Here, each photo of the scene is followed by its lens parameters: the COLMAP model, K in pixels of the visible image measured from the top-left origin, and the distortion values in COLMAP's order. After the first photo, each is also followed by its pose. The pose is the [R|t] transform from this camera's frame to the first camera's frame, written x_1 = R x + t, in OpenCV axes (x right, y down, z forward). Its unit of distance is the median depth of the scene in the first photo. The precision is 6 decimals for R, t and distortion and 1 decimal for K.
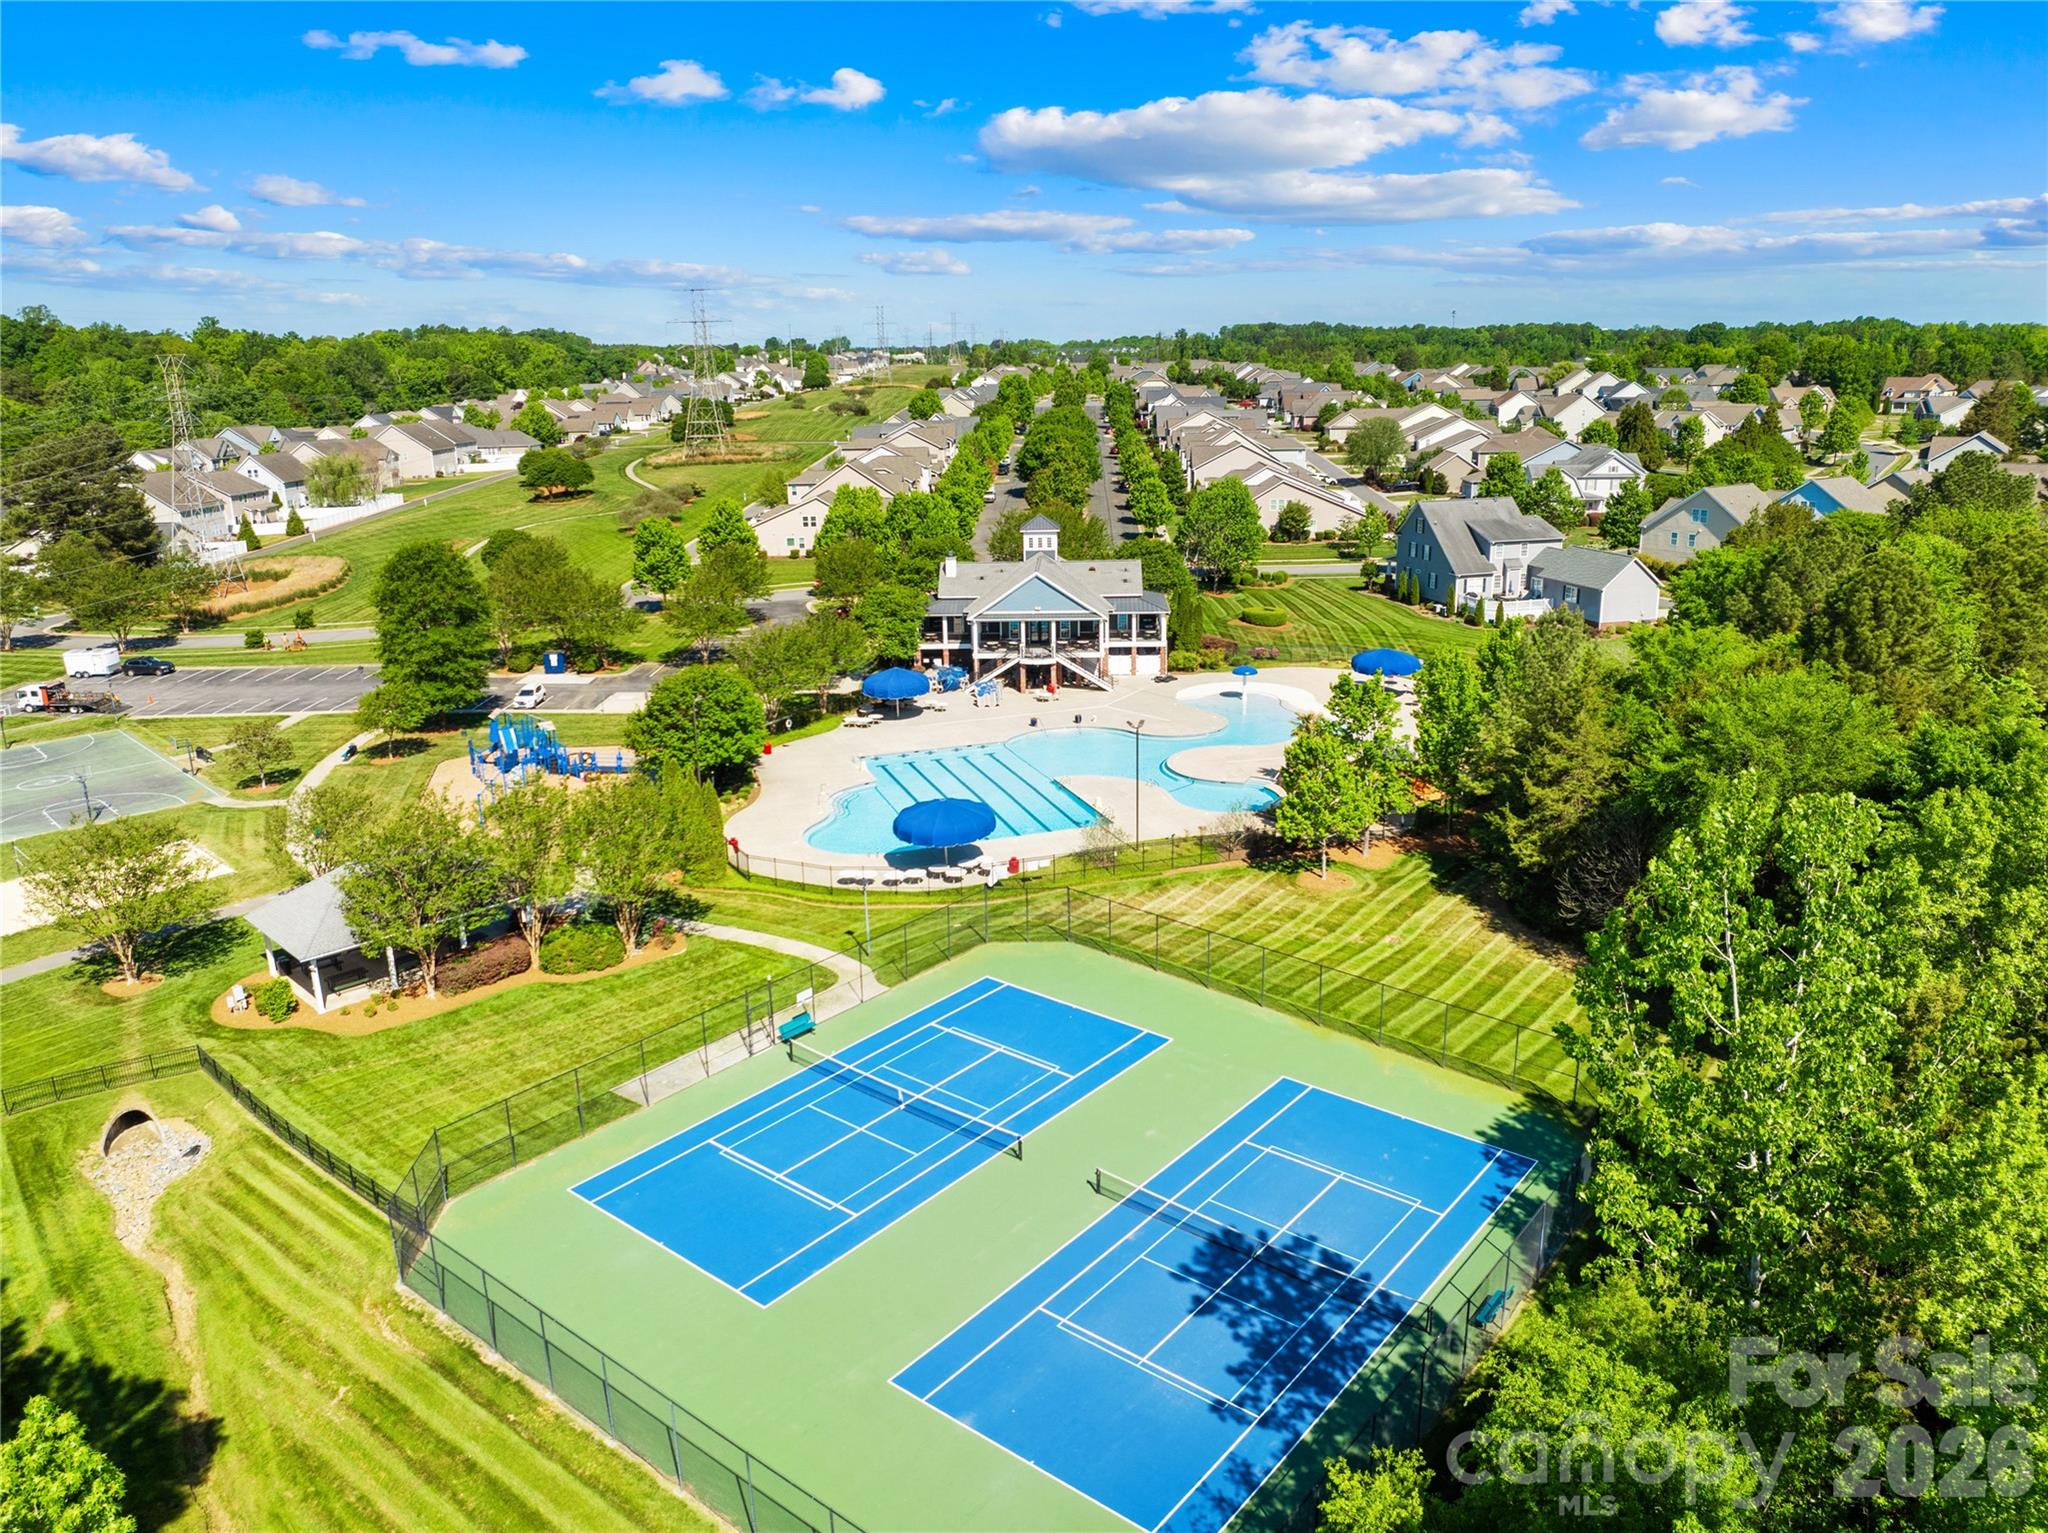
lens RADIAL K [[1424.1, 0, 1024.0], [0, 1424.1, 766.5], [0, 0, 1]] dist [-0.036226, -0.001392]
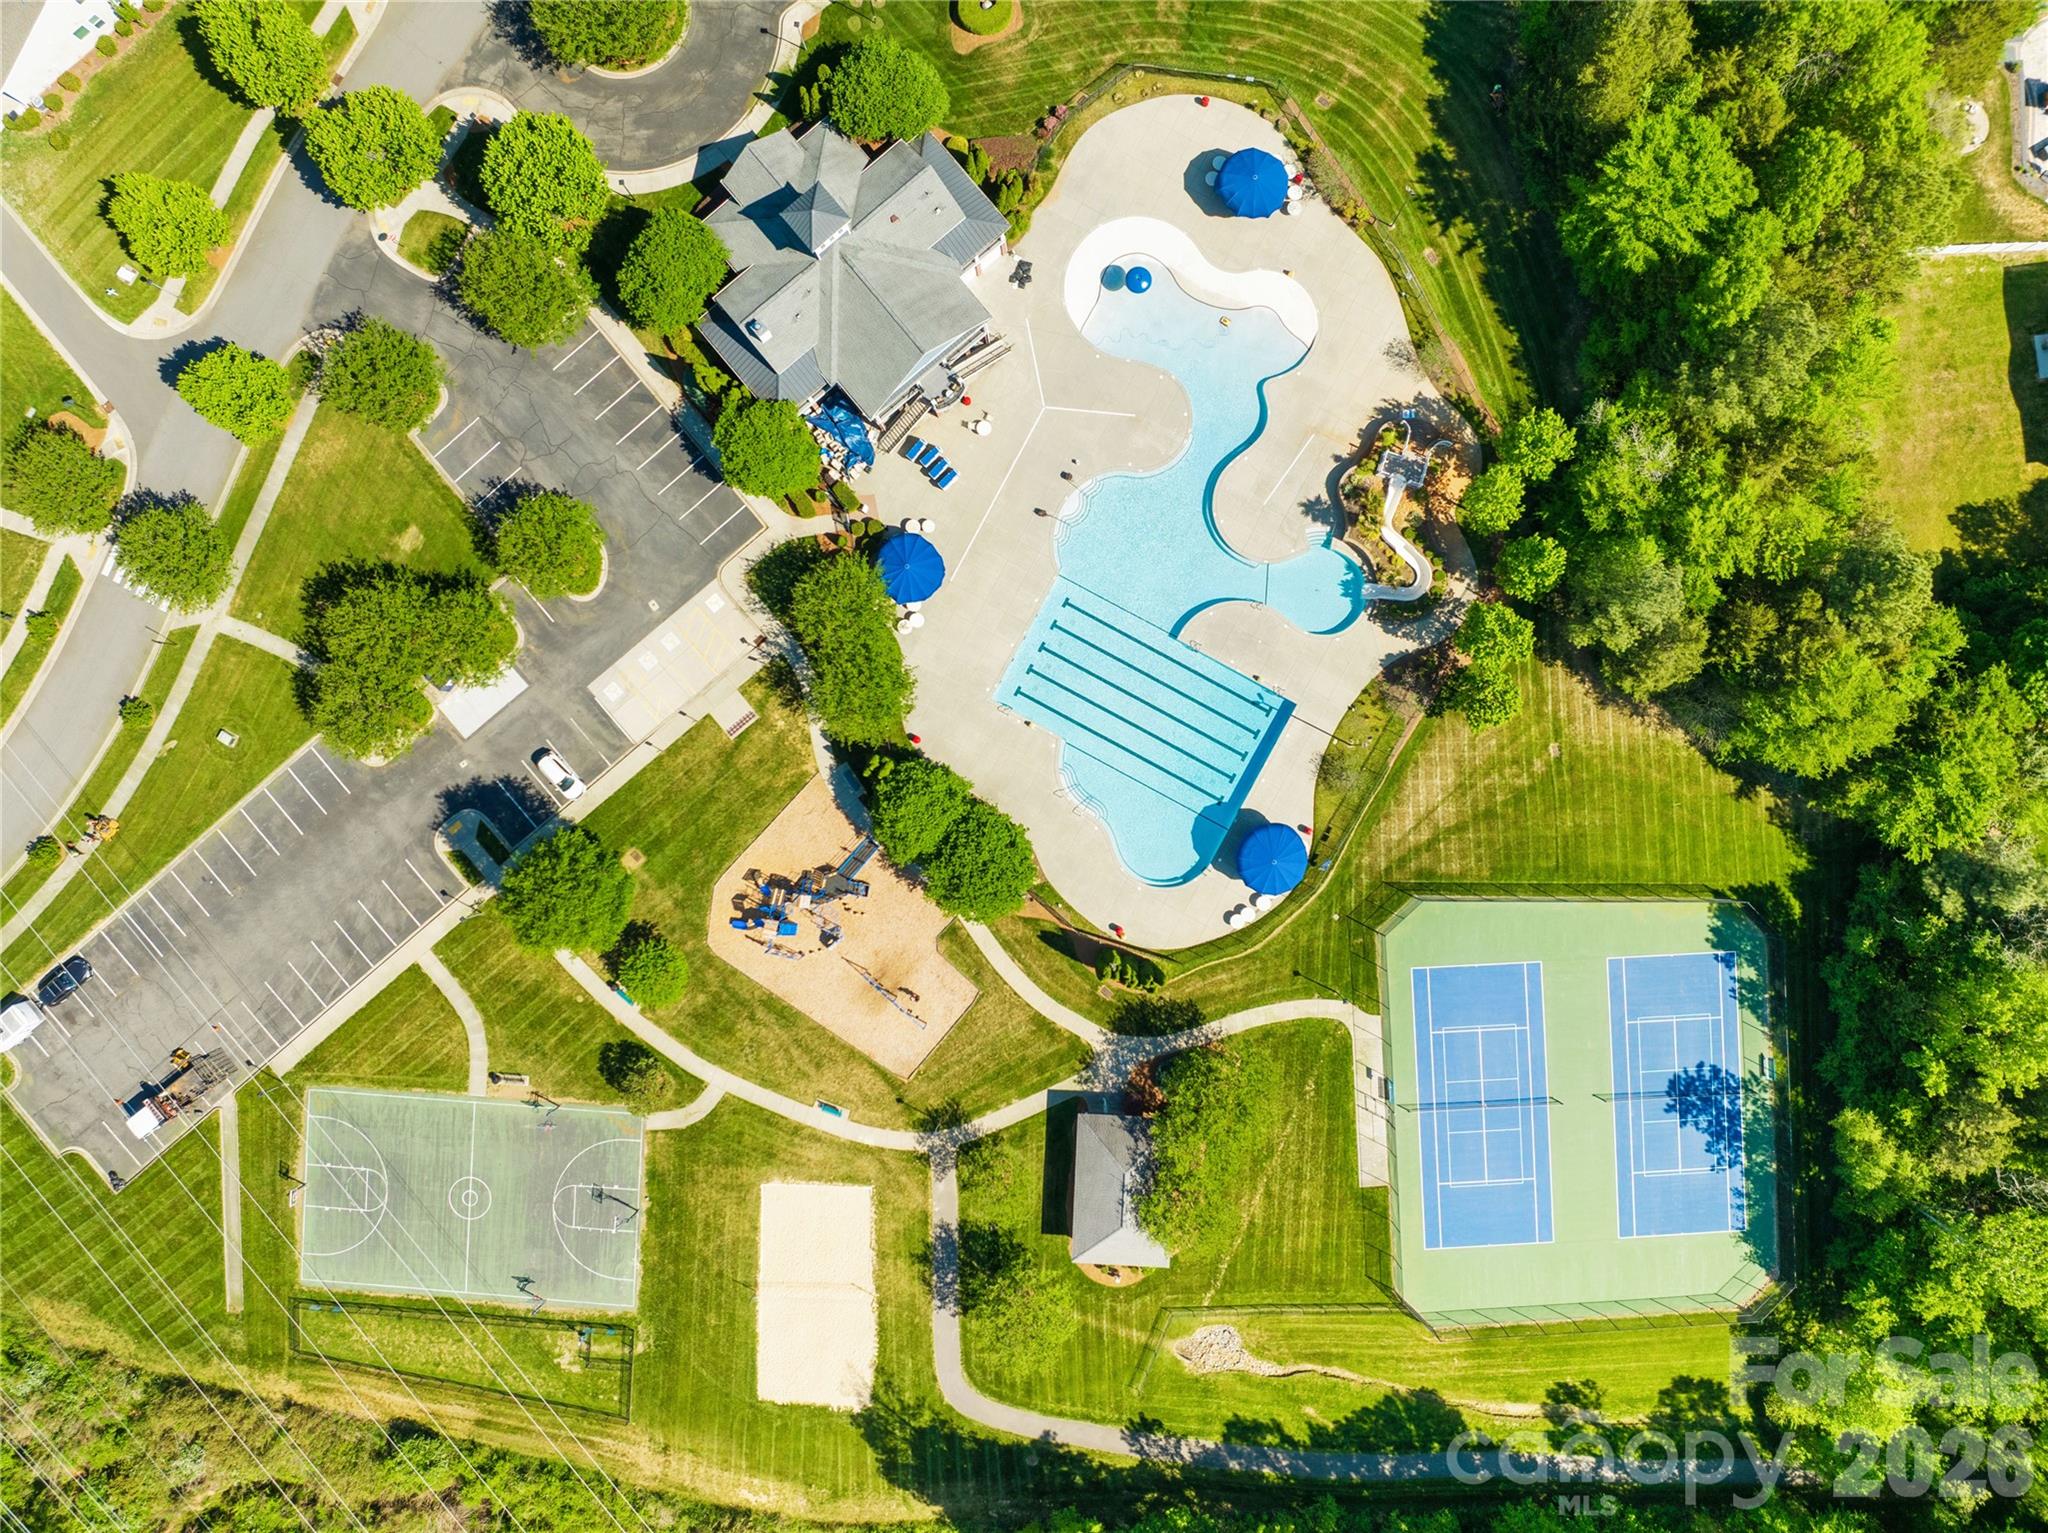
lens RADIAL K [[1424.1, 0, 1024.0], [0, 1424.1, 766.5], [0, 0, 1]] dist [-0.036226, -0.001392]
pose [[0.742867, -0.669434, -0.002566, -0.194867], [0.197874, 0.215914, 0.956152, -1.540181], [-0.639527, -0.710802, 0.292859, 0.918031]]
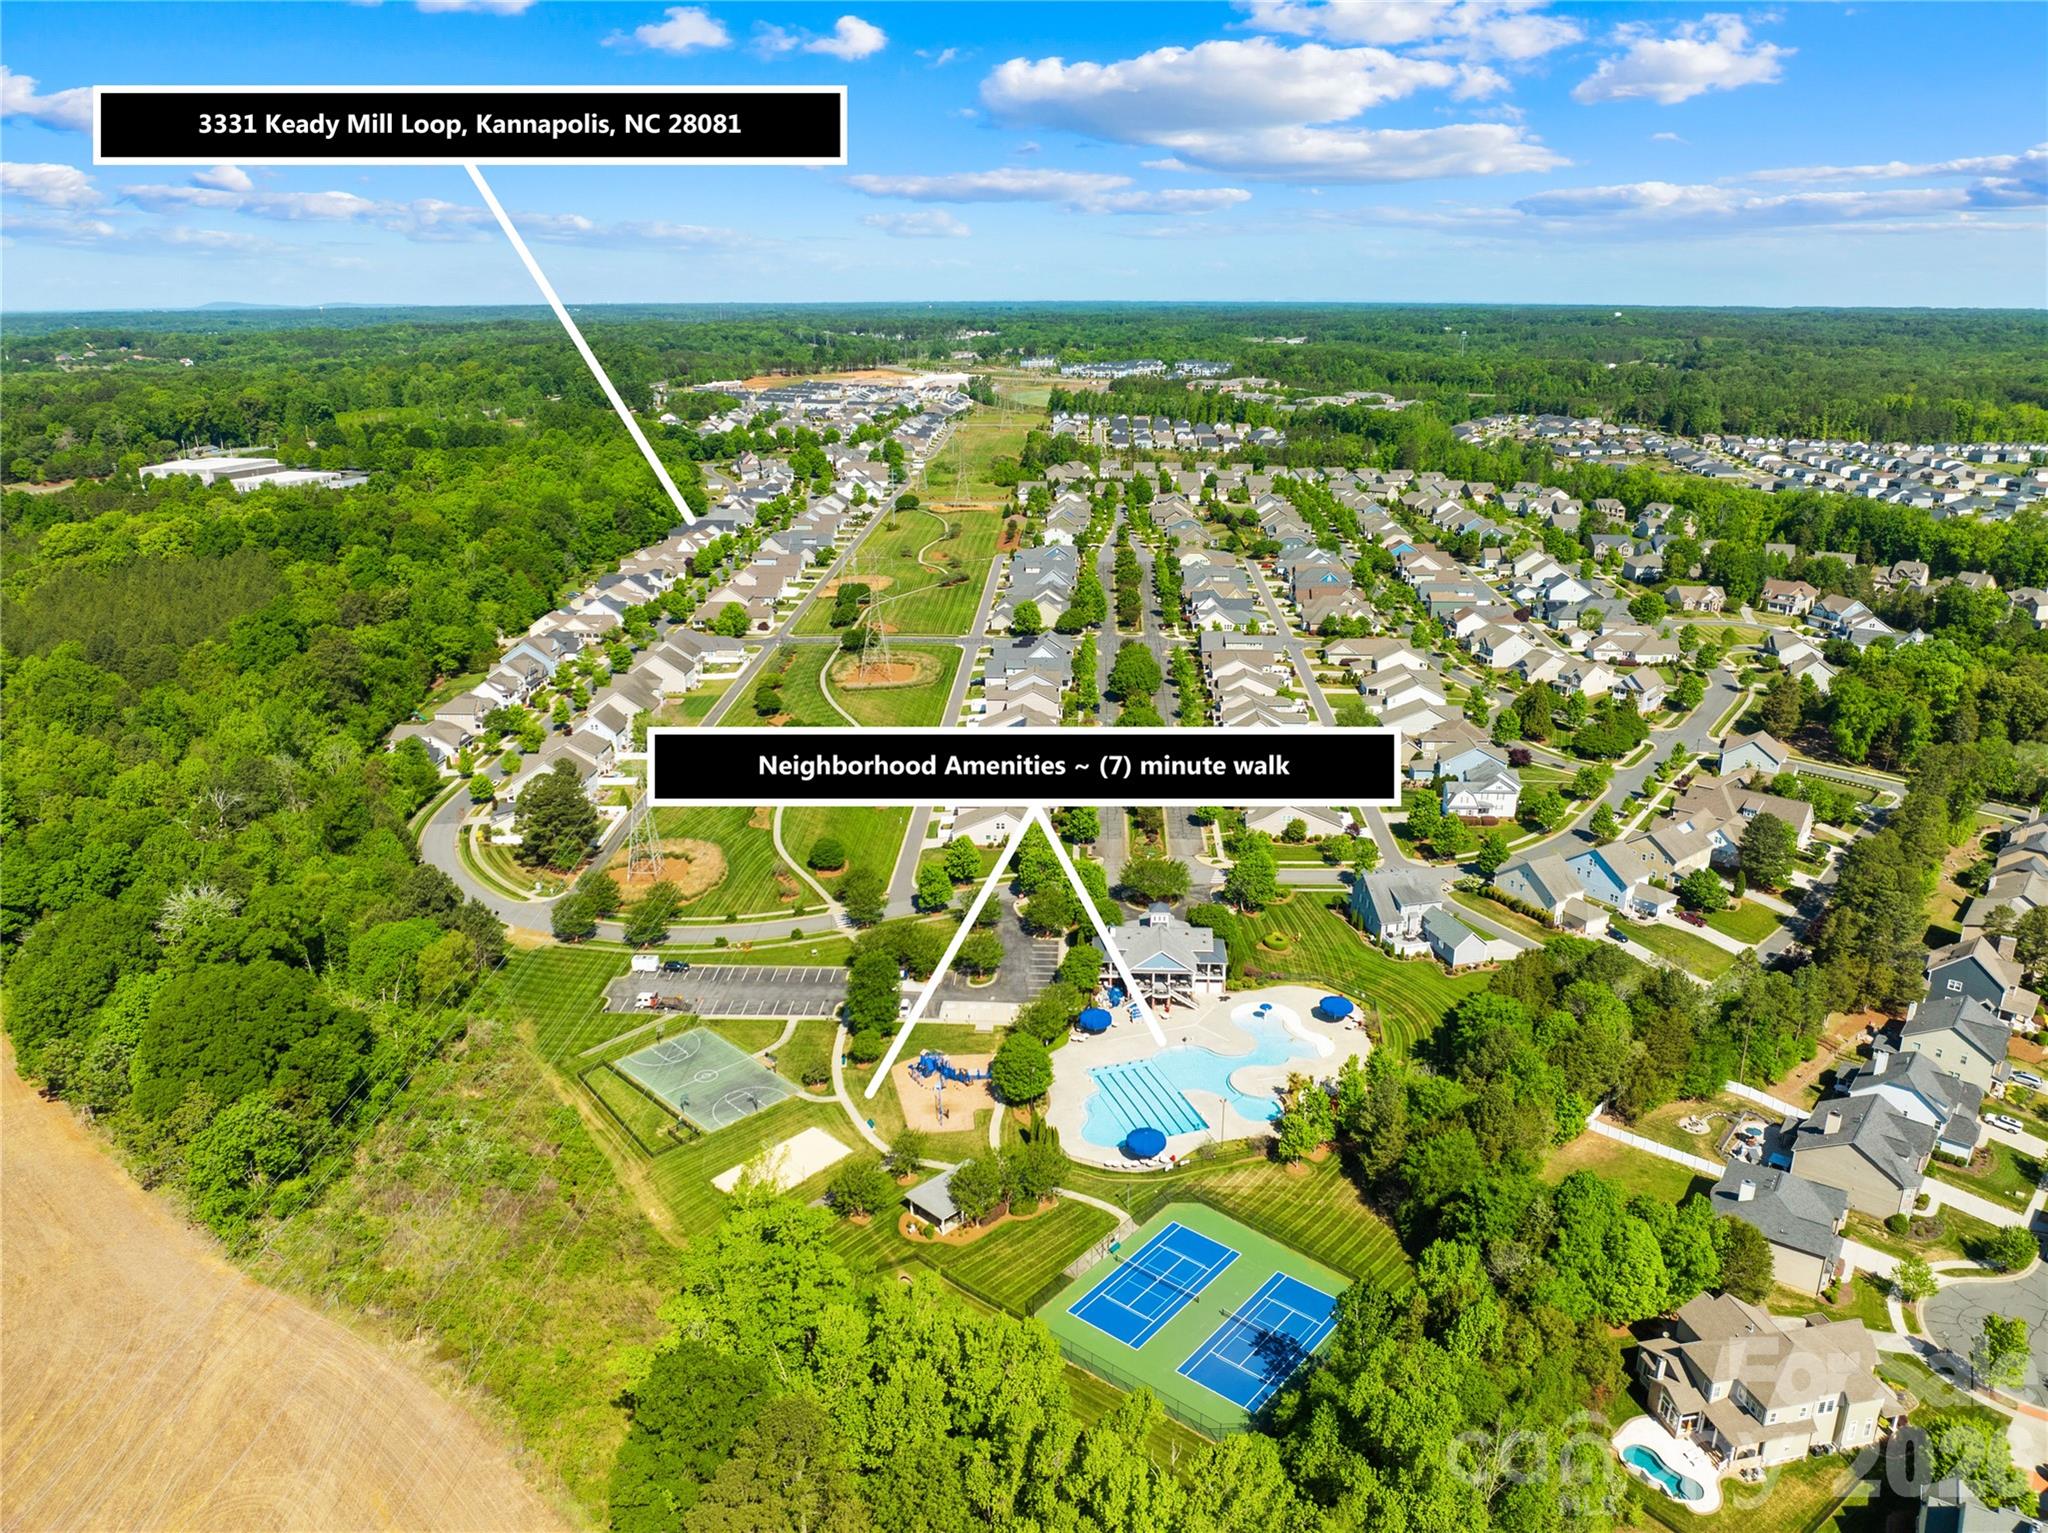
lens RADIAL K [[1424.1, 0, 1024.0], [0, 1424.1, 766.5], [0, 0, 1]] dist [-0.036226, -0.001392]
pose [[0.999874, 0.014507, -0.006407, -0.300409], [-0.014203, 0.998879, 0.045147, -0.829174], [0.007055, -0.045050, 0.998960, -1.668731]]
